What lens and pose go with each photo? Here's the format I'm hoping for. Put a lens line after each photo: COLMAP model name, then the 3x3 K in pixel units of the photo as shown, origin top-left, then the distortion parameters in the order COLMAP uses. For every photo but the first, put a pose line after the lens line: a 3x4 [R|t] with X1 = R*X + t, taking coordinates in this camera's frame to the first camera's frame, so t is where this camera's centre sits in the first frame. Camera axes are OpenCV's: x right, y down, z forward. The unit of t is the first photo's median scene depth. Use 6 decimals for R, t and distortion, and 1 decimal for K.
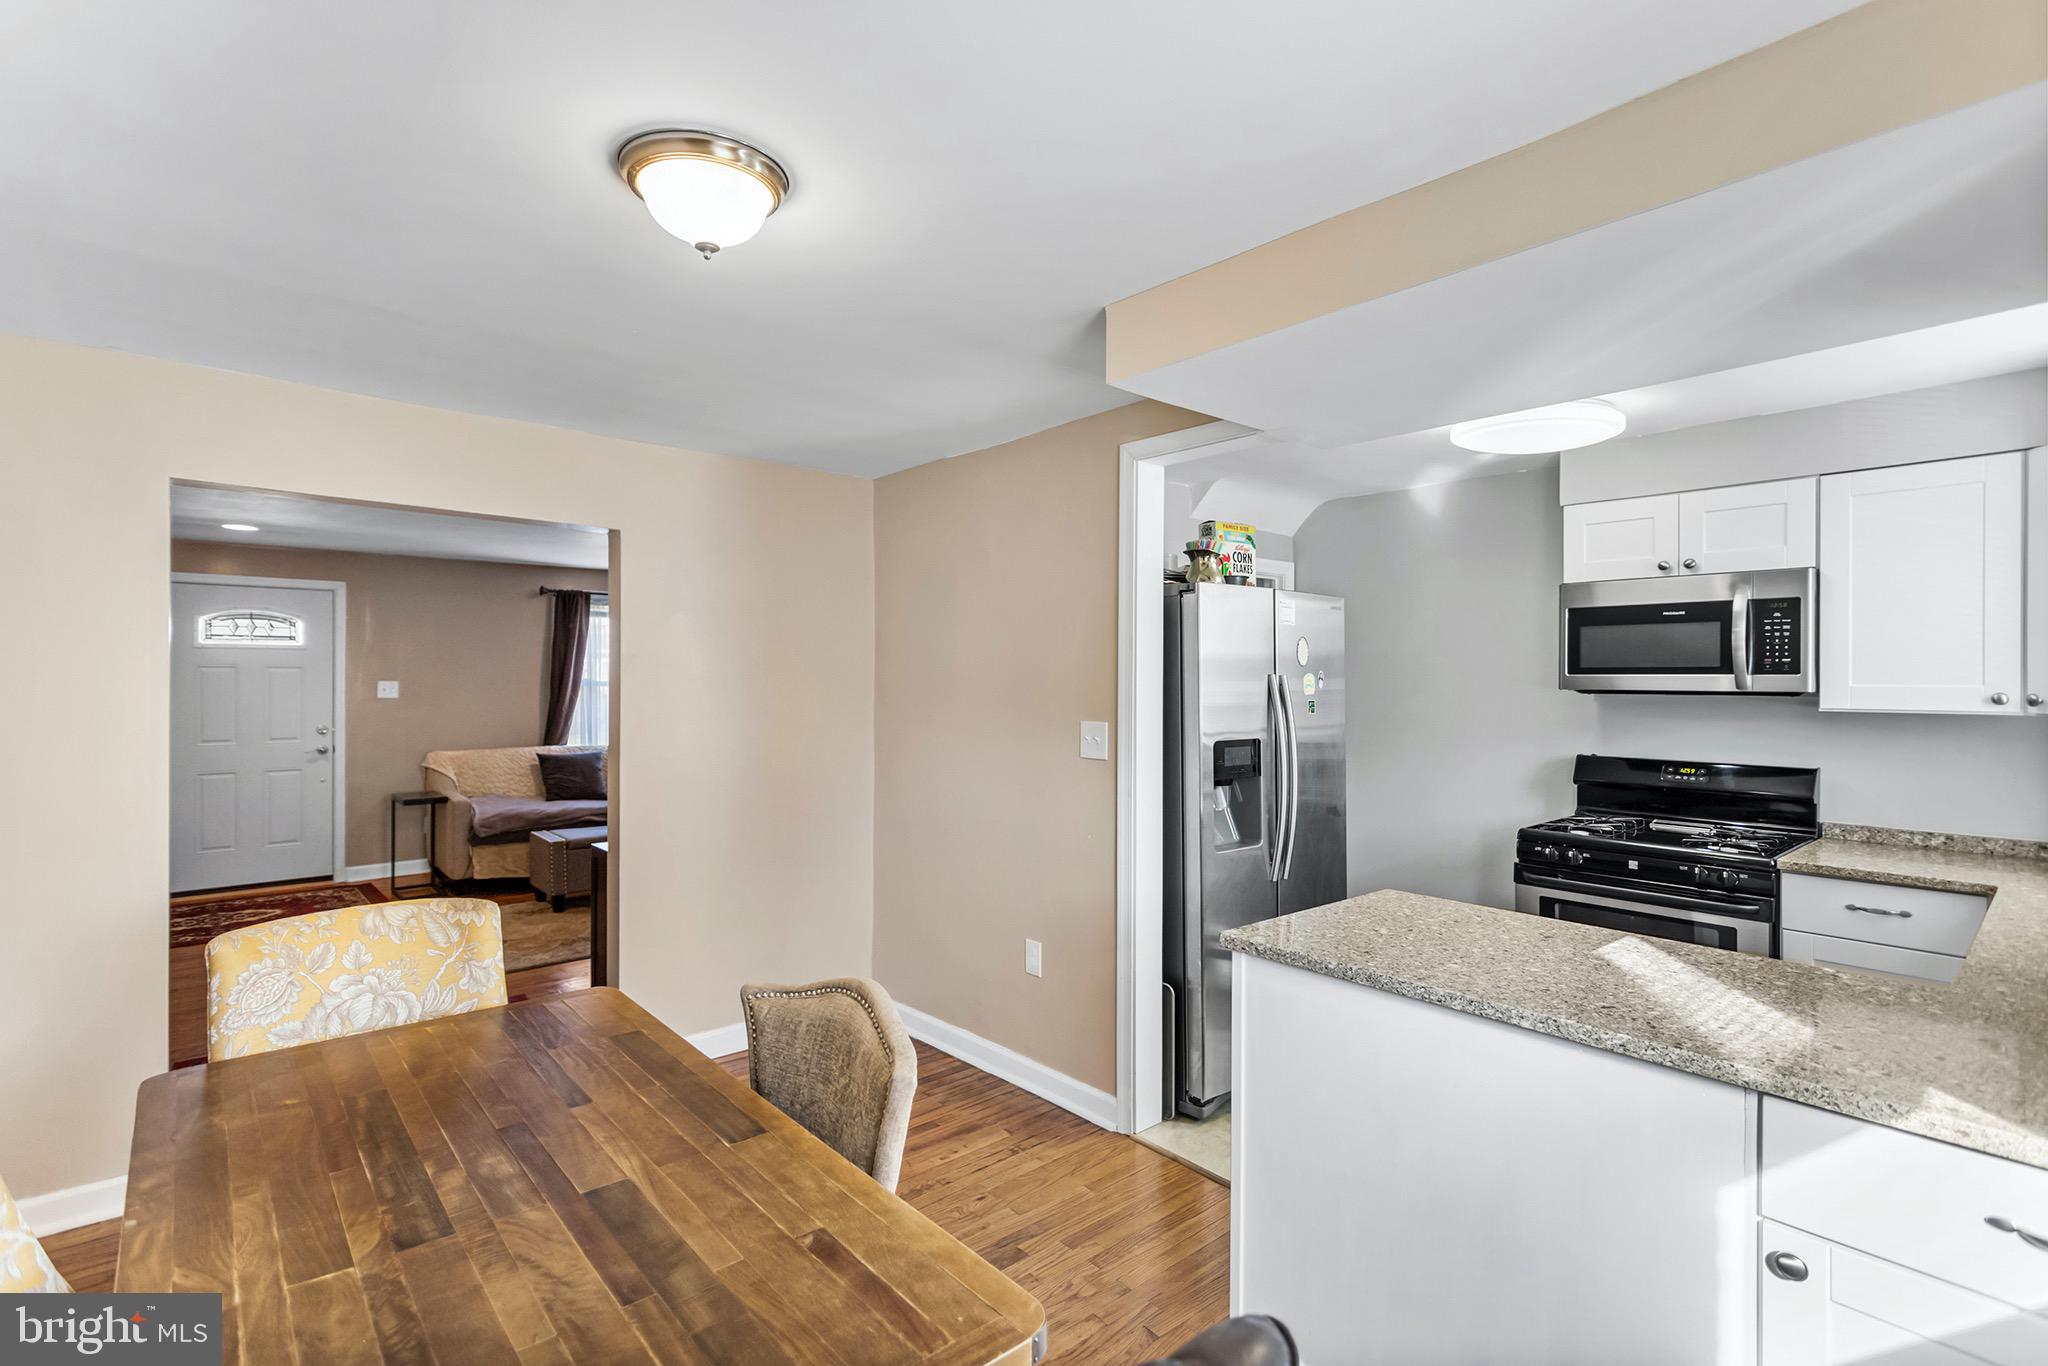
lens RADIAL K [[994.1, 0, 1013.2], [0, 994.1, 681.7], [0, 0, 1]] dist [0.000178, 0.001491]
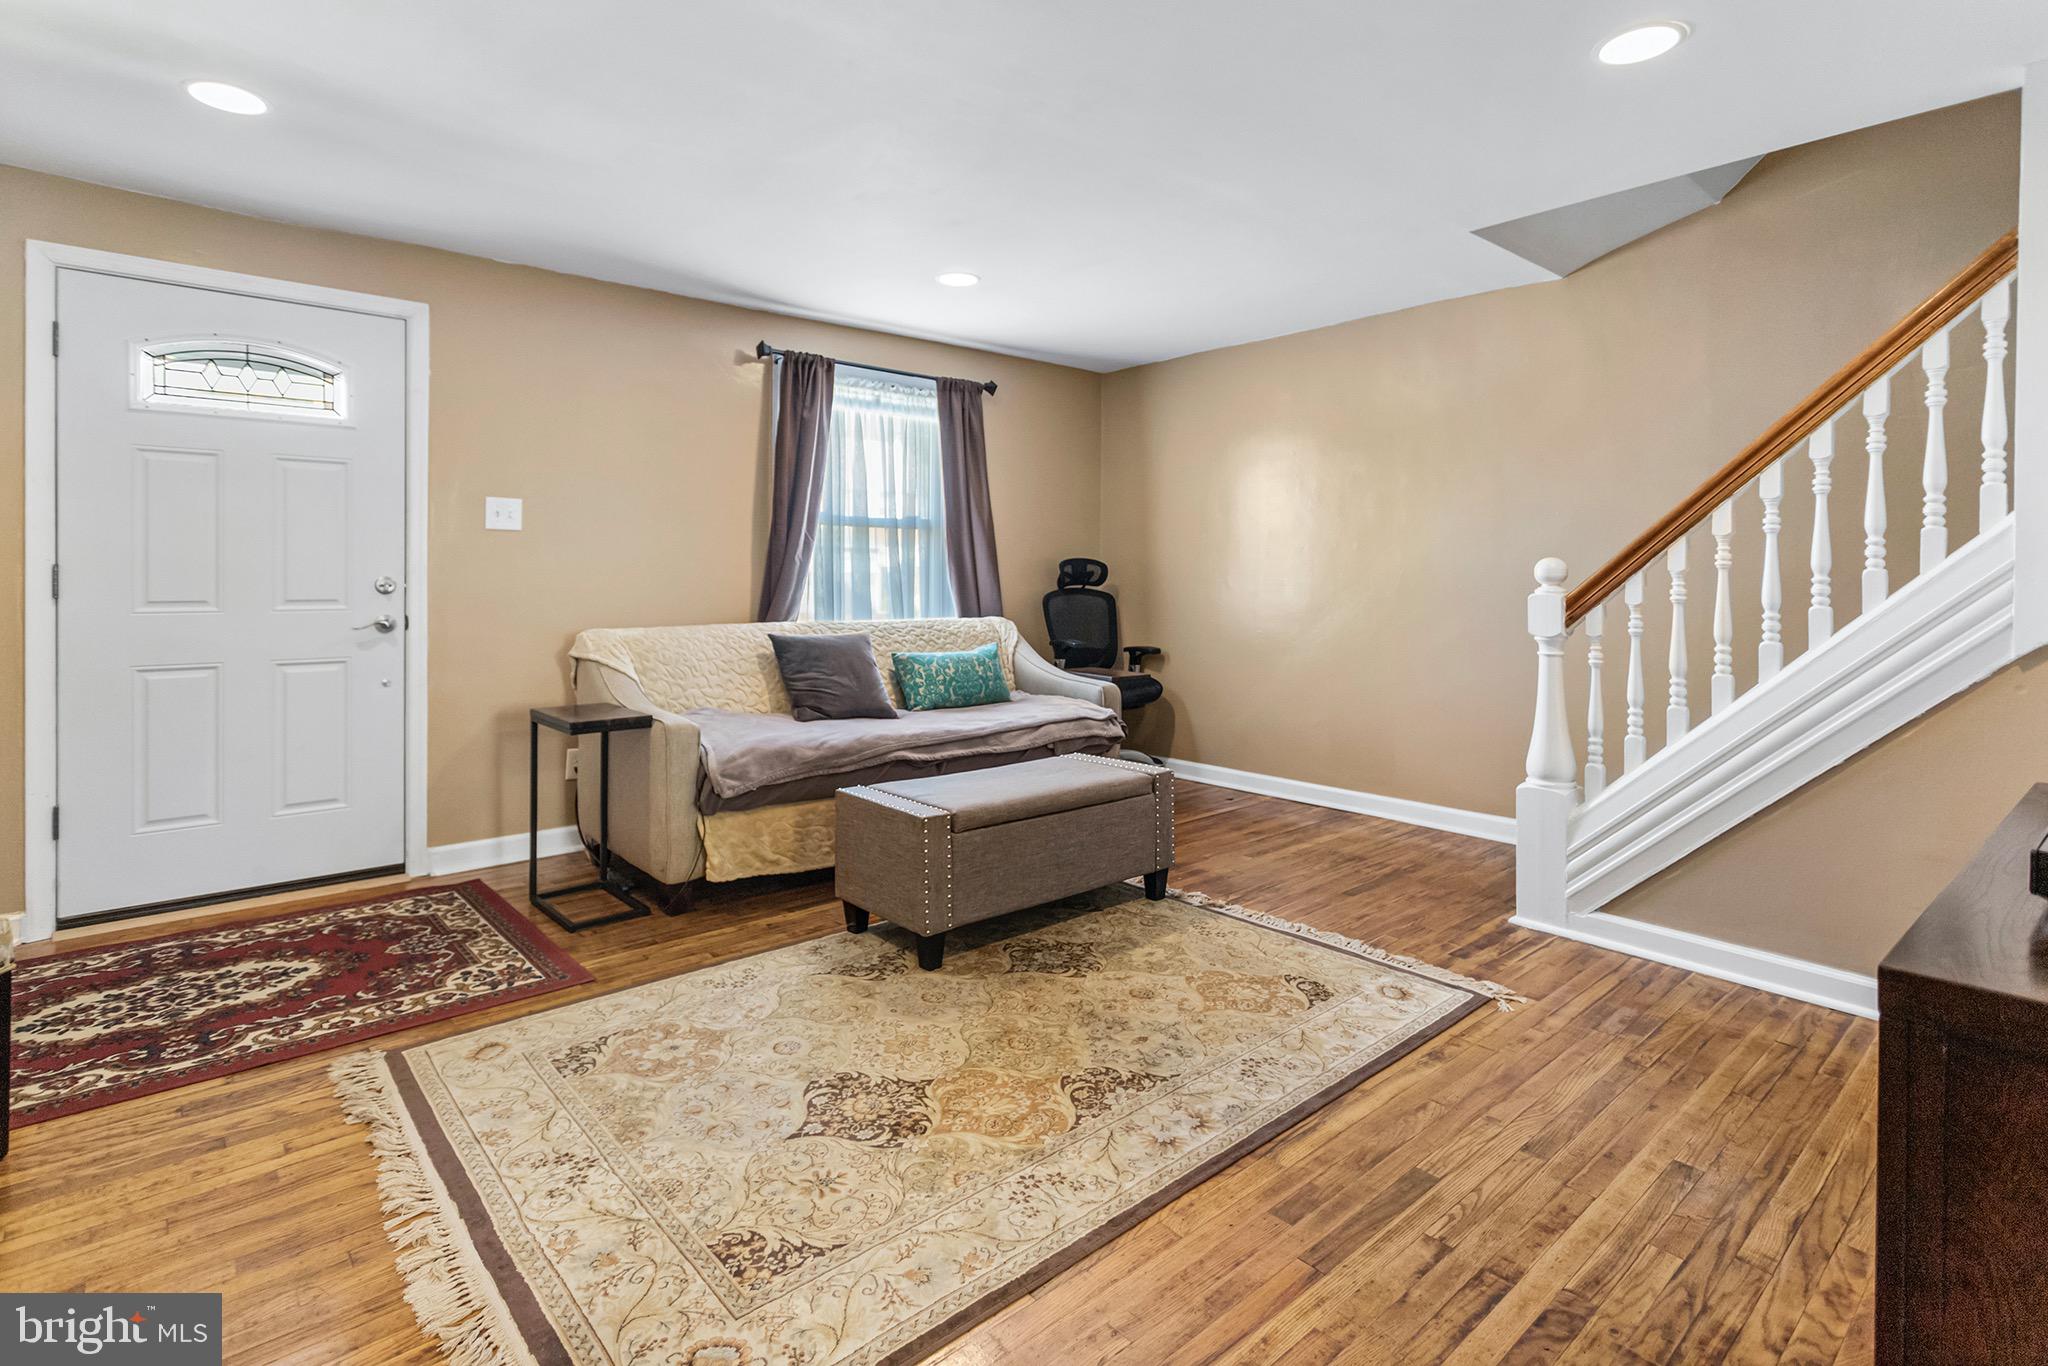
lens RADIAL K [[994.1, 0, 1029.2], [0, 994.1, 588.8], [0, 0, 1]] dist [0.000178, 0.001491]
pose [[0.999557, 0.000767, 0.029751, -0.371625], [-0.000915, 0.999987, 0.004962, 0.046719], [-0.029746, -0.004987, 0.999545, 0.467739]]
